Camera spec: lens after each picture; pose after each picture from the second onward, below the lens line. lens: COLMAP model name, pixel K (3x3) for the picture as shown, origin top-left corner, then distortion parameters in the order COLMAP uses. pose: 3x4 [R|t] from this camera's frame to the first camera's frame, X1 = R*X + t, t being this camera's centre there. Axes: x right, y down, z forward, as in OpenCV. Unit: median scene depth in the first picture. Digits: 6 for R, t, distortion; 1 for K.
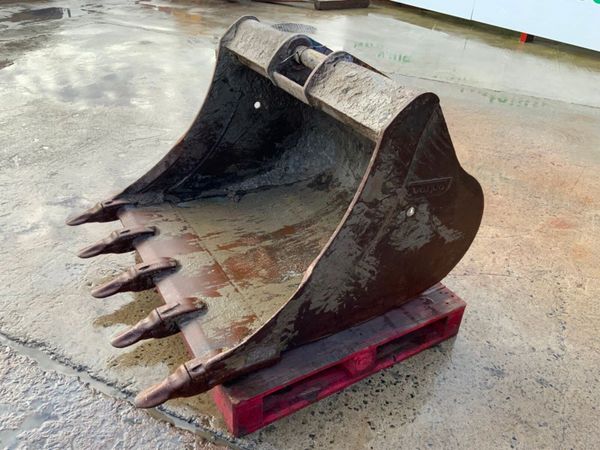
lens RADIAL K [[493.2, 0, 301.9], [0, 493.2, 225.8], [0, 0, 1]] dist [0.097091, -0.167485]
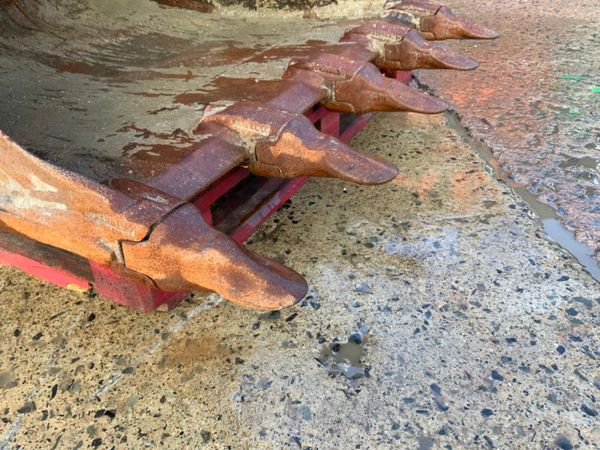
lens RADIAL K [[493.2, 0, 299.2], [0, 493.2, 228.0], [0, 0, 1]] dist [0.097091, -0.167485]
pose [[-0.512918, -0.525914, 0.678475, -0.590510], [0.461661, 0.497342, 0.734520, -0.182373], [-0.723729, 0.689975, -0.012301, 0.953852]]
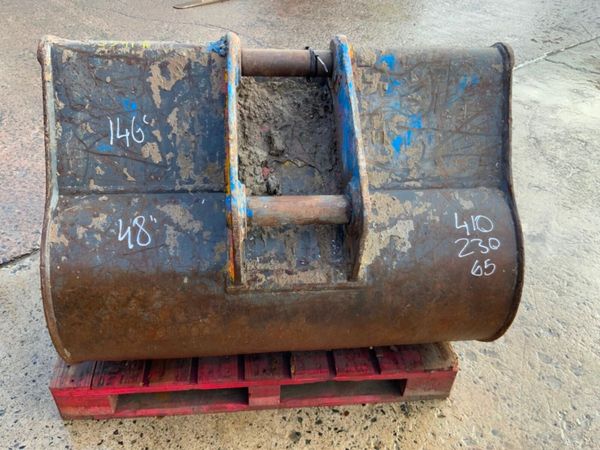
lens RADIAL K [[493.2, 0, 298.4], [0, 493.2, 226.0], [0, 0, 1]] dist [0.097091, -0.167485]
pose [[-0.424312, 0.485668, -0.764255, 0.522527], [-0.550200, 0.532057, 0.643580, -0.529246], [0.719193, 0.693572, 0.041456, 0.913336]]
